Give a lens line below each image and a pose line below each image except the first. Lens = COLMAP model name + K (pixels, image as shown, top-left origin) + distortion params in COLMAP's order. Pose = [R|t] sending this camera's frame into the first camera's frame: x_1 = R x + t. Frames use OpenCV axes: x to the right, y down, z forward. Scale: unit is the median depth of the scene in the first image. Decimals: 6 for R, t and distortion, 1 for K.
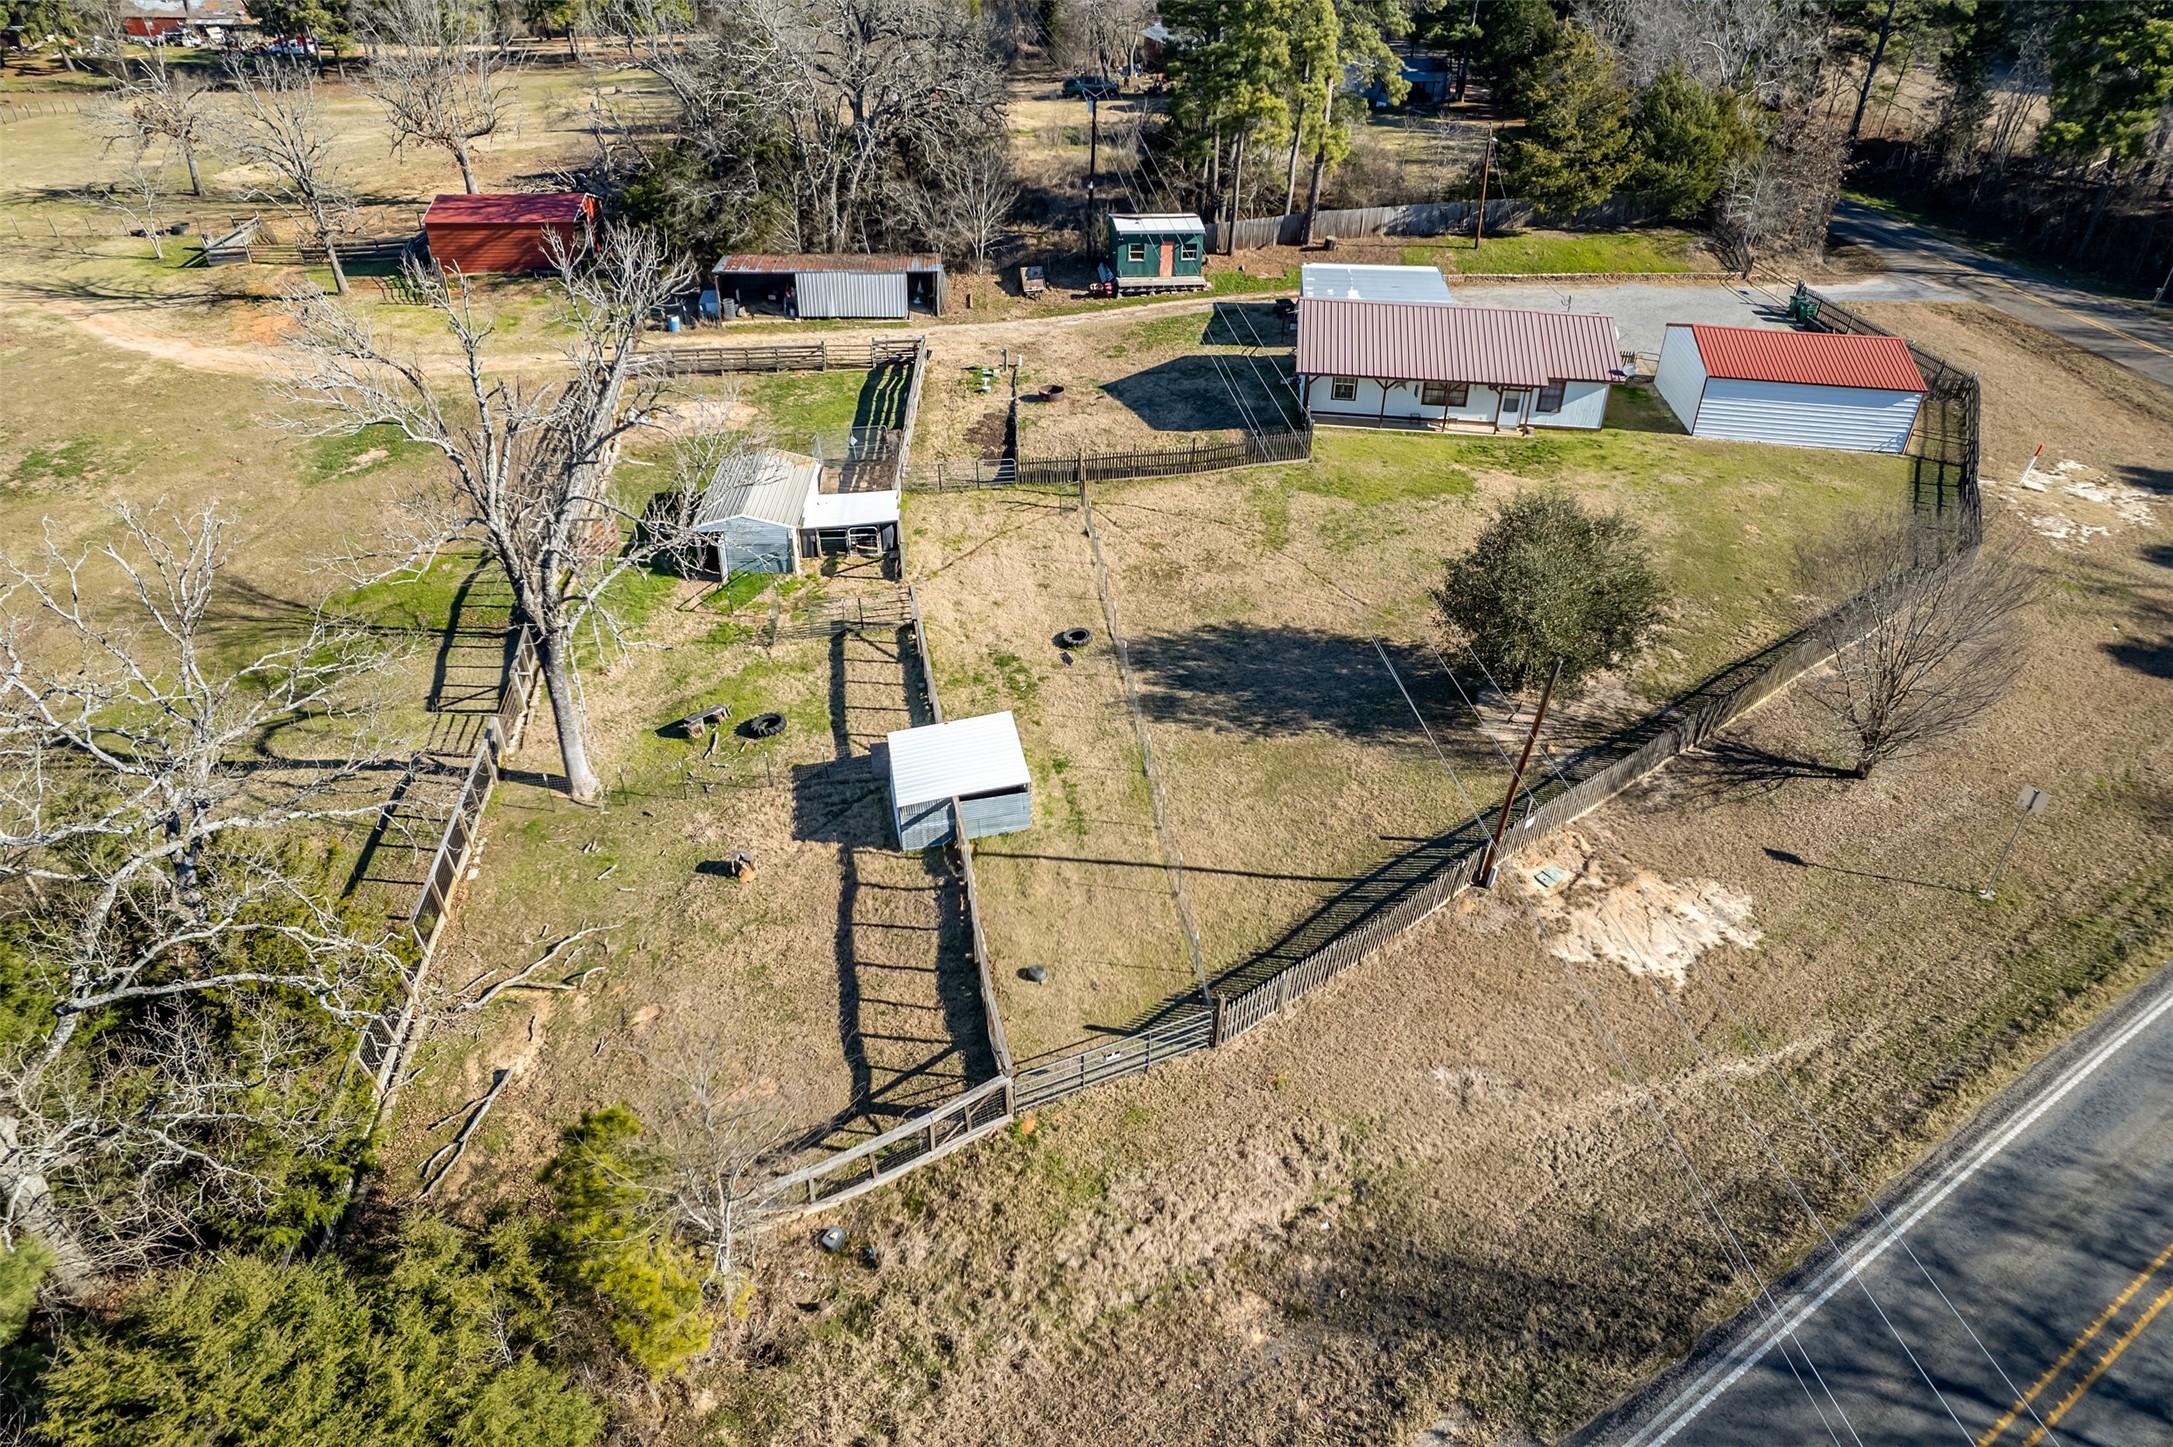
lens RADIAL K [[1379.6, 0, 1087.3], [0, 1379.6, 733.5], [0, 0, 1]] dist [-0.054538, 0.042530]
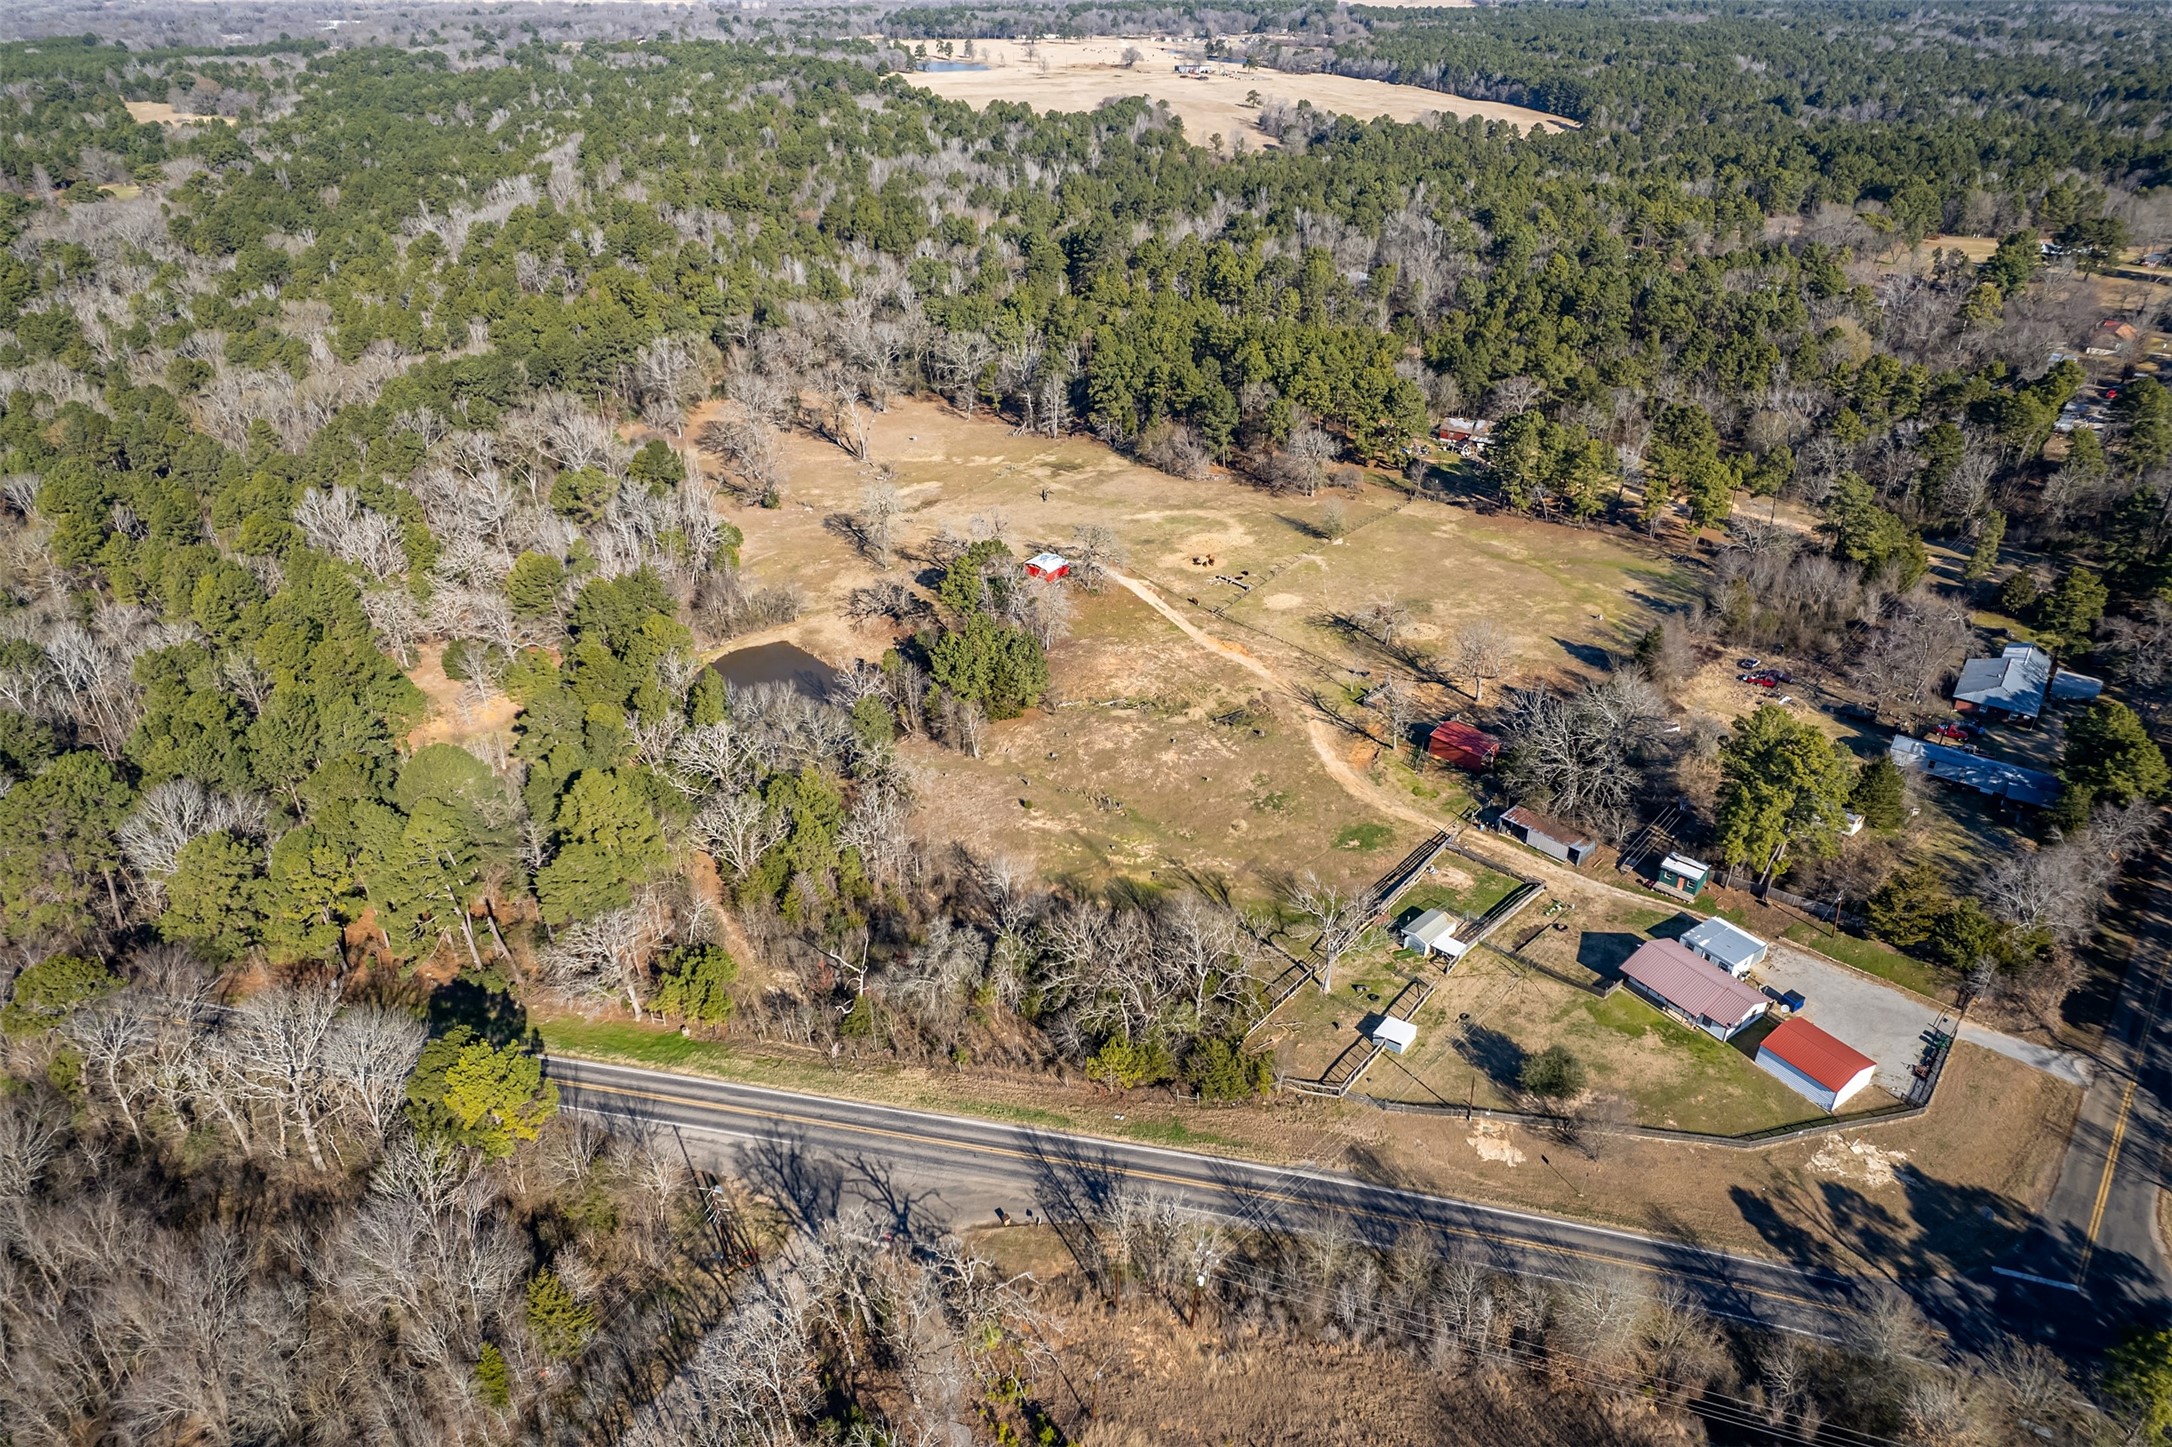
lens RADIAL K [[1379.0, 0, 1082.1], [0, 1379.0, 729.1], [0, 0, 1]] dist [-0.054538, 0.042530]
pose [[0.649149, 0.357282, -0.671532, 1.140659], [-0.398737, 0.911642, 0.099585, -0.551730], [0.647777, 0.203119, 0.734253, -1.841694]]
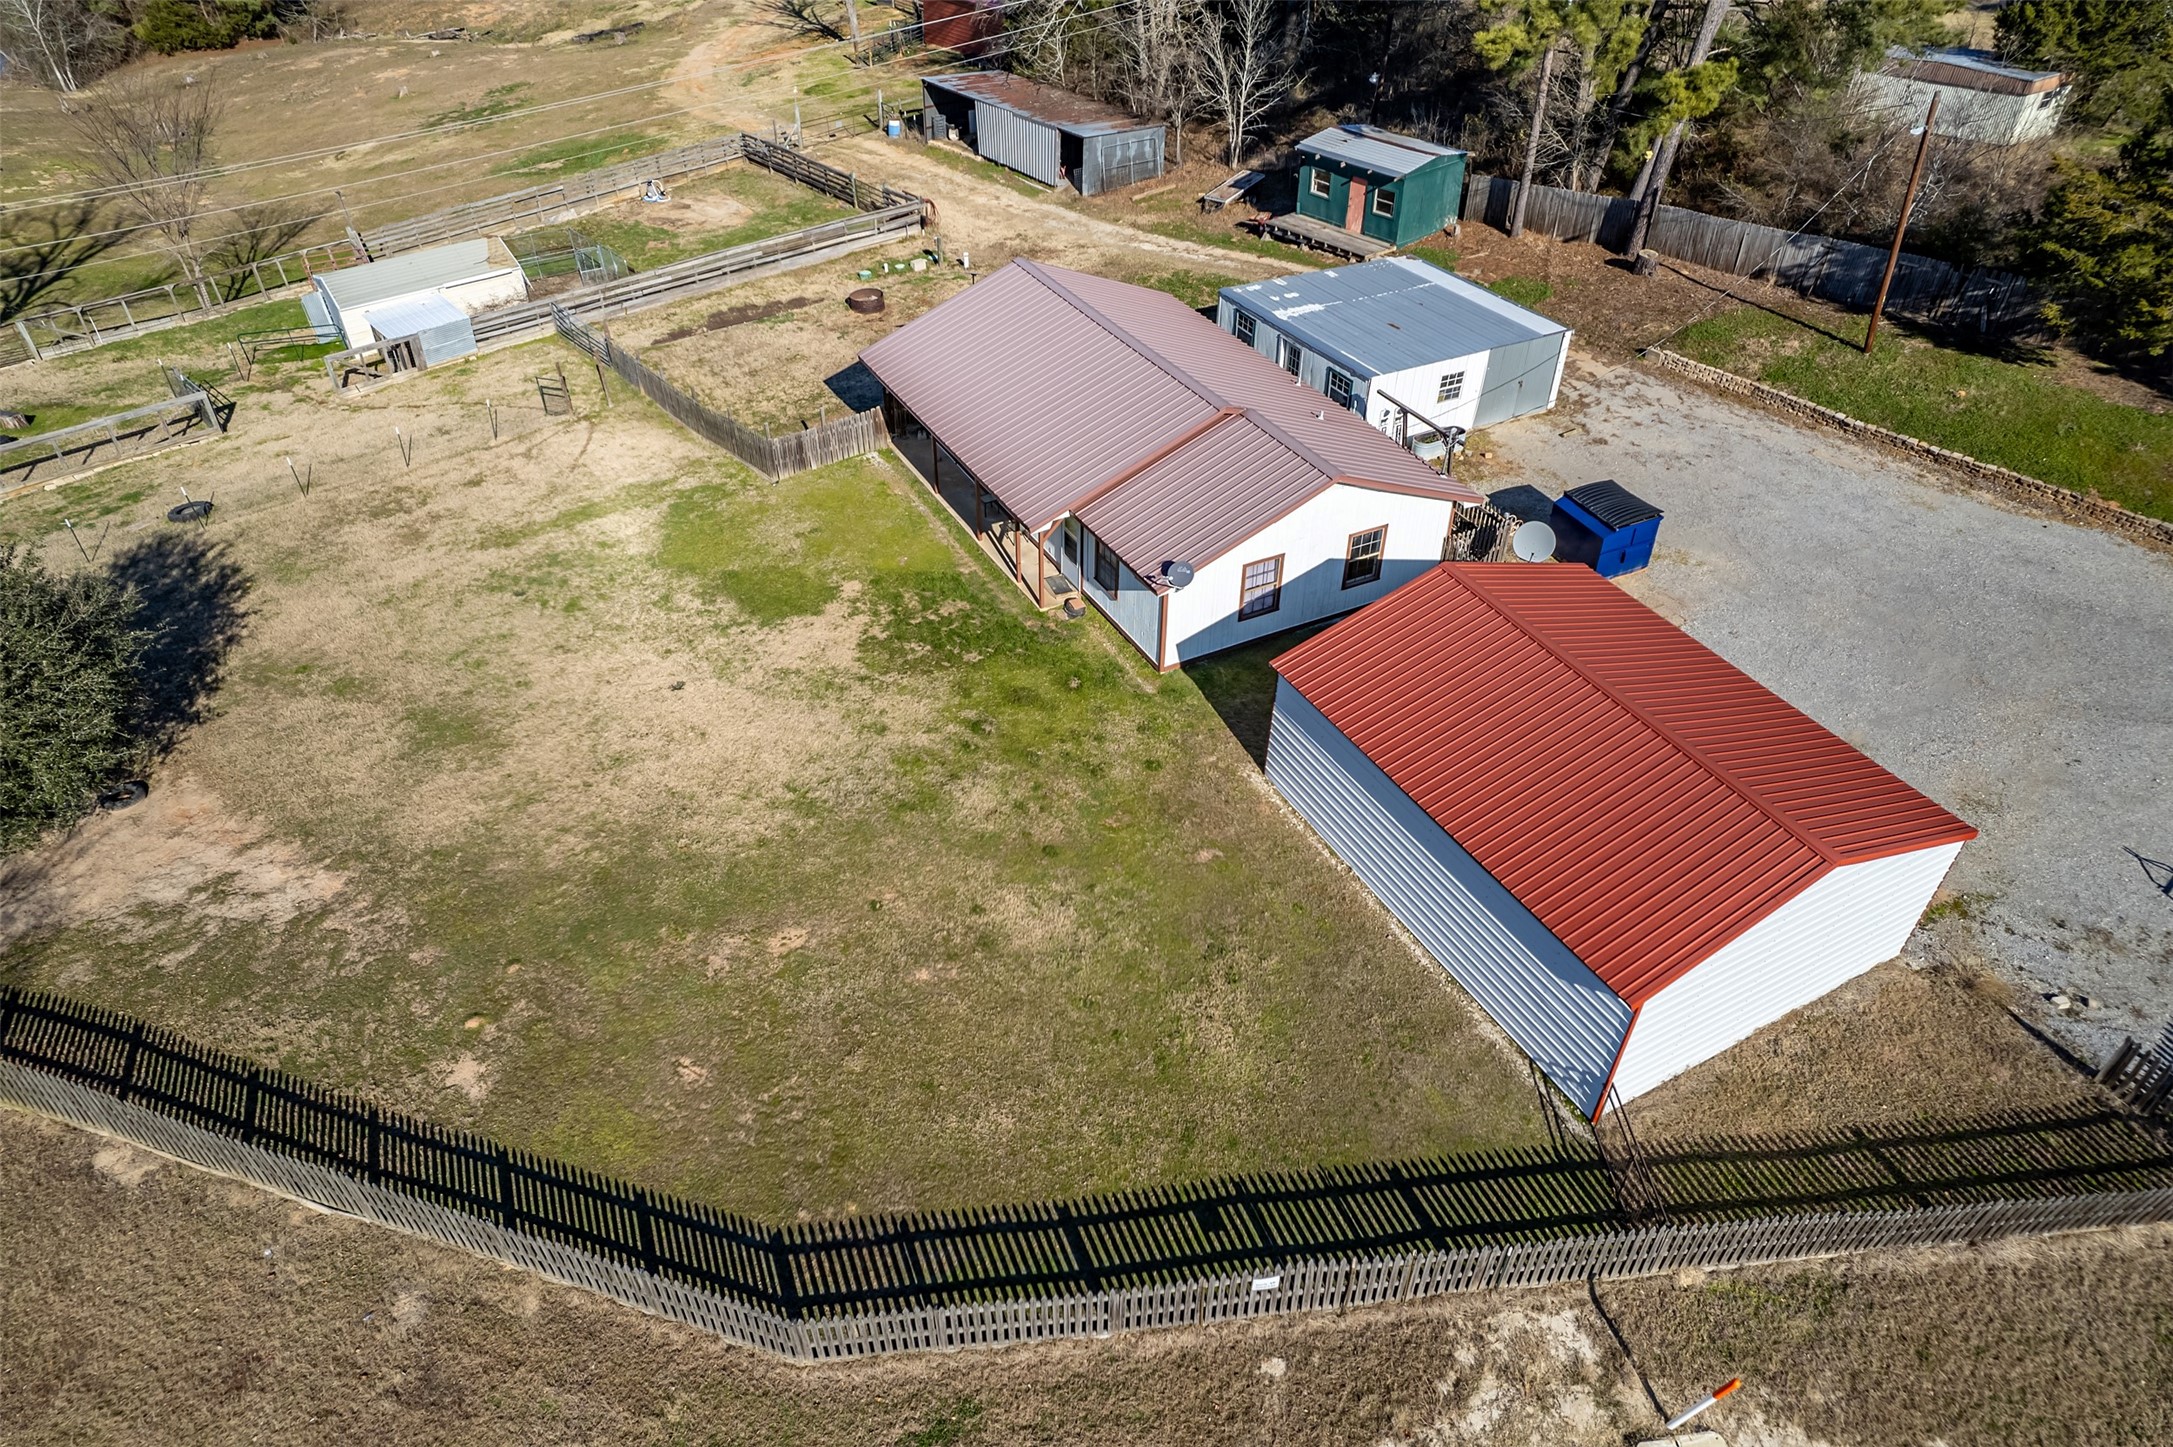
lens RADIAL K [[1379.6, 0, 1069.9], [0, 1379.6, 730.0], [0, 0, 1]] dist [-0.054538, 0.042530]
pose [[0.565005, 0.506065, -0.651665, 0.714809], [-0.451379, 0.850727, 0.269297, -0.334426], [0.690671, 0.141994, 0.709092, 0.649735]]
